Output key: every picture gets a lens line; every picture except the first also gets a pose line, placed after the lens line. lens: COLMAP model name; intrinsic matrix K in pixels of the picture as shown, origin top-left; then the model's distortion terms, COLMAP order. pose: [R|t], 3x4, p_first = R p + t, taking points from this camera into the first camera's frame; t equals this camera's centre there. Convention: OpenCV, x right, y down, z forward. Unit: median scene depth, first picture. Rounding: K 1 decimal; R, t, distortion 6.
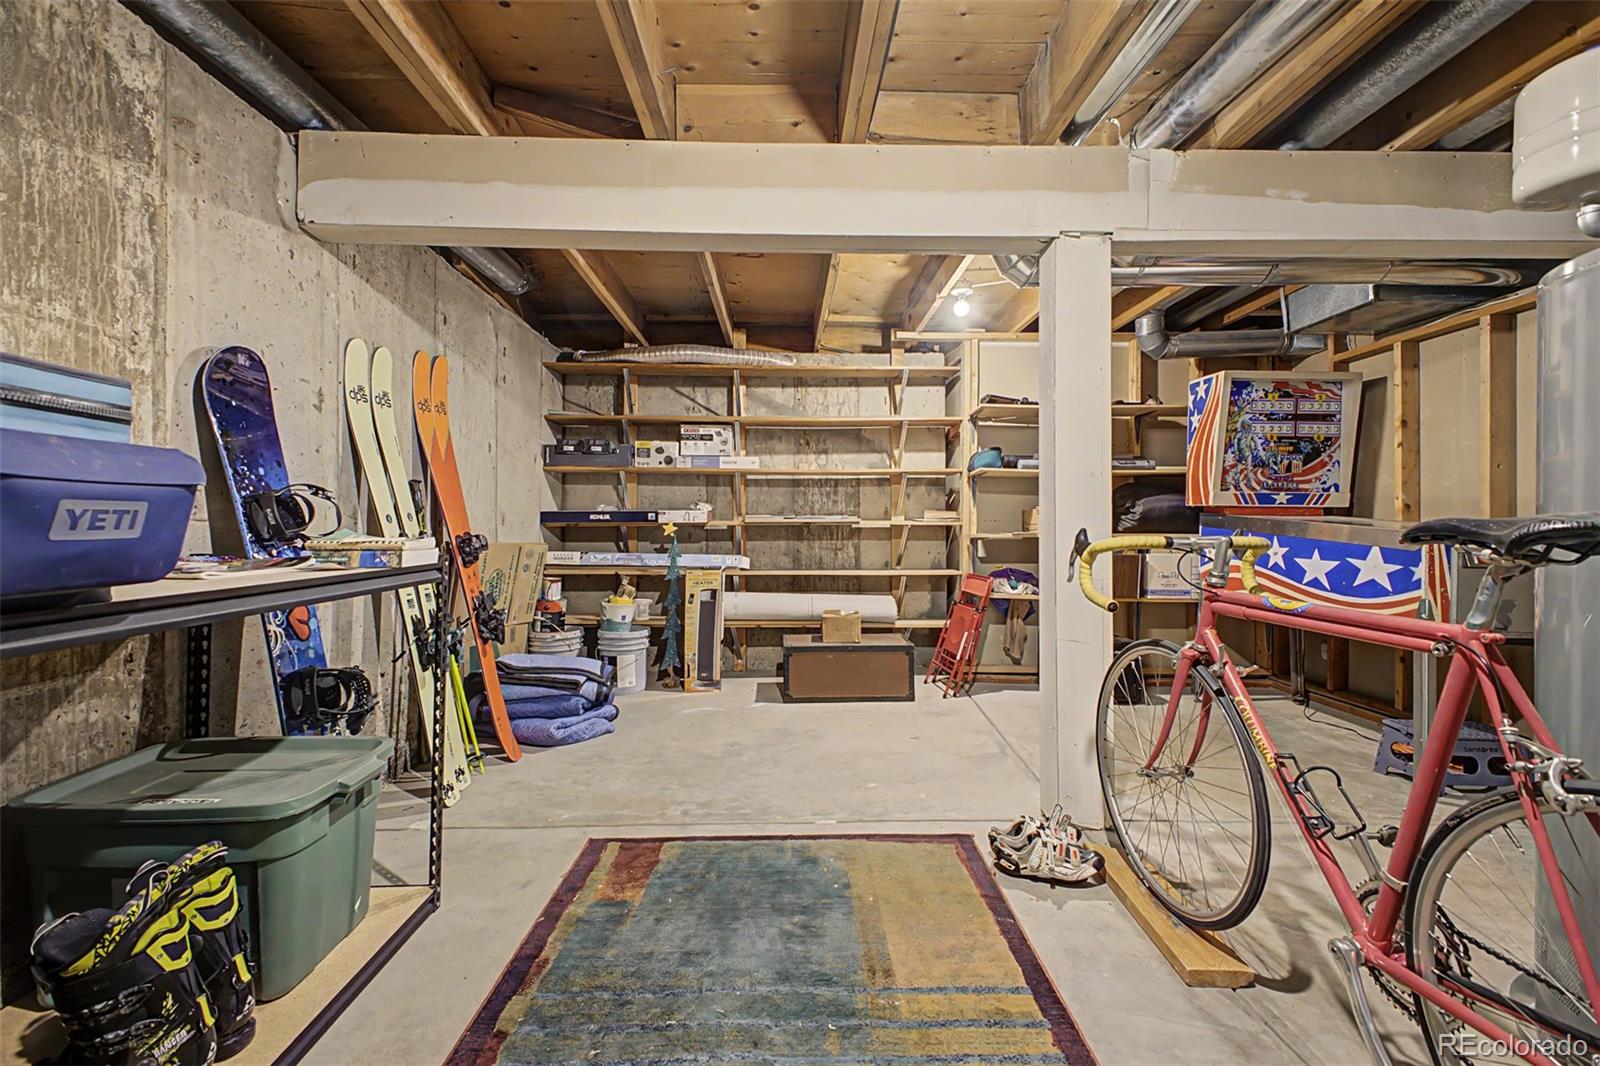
lens RADIAL K [[630.7, 0, 801.4], [0, 630.7, 537.9], [0, 0, 1]] dist [0.002733, 0.000033]
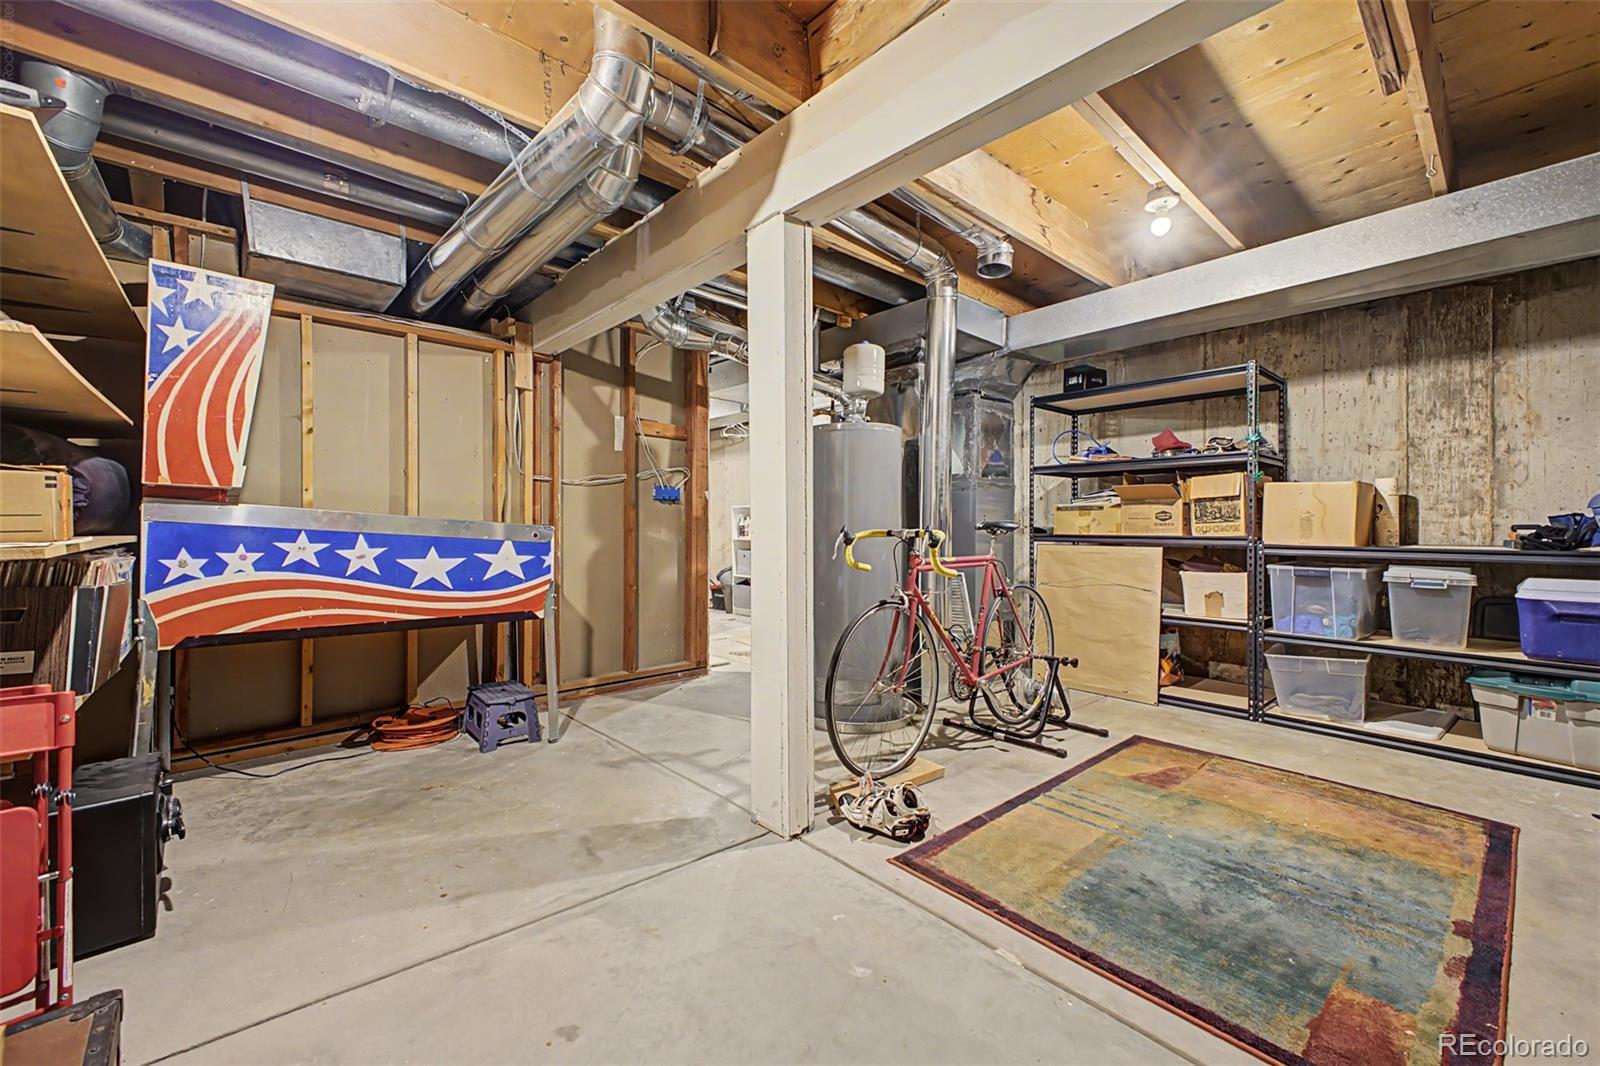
lens RADIAL K [[658.4, 0, 819.4], [0, 658.4, 521.5], [0, 0, 1]] dist [0.008430, -0.000162]
pose [[-0.671350, 0.001060, 0.741140, -0.295134], [0.011876, 0.999886, 0.009328, -0.023345], [-0.741046, 0.015064, -0.671286, 1.359149]]
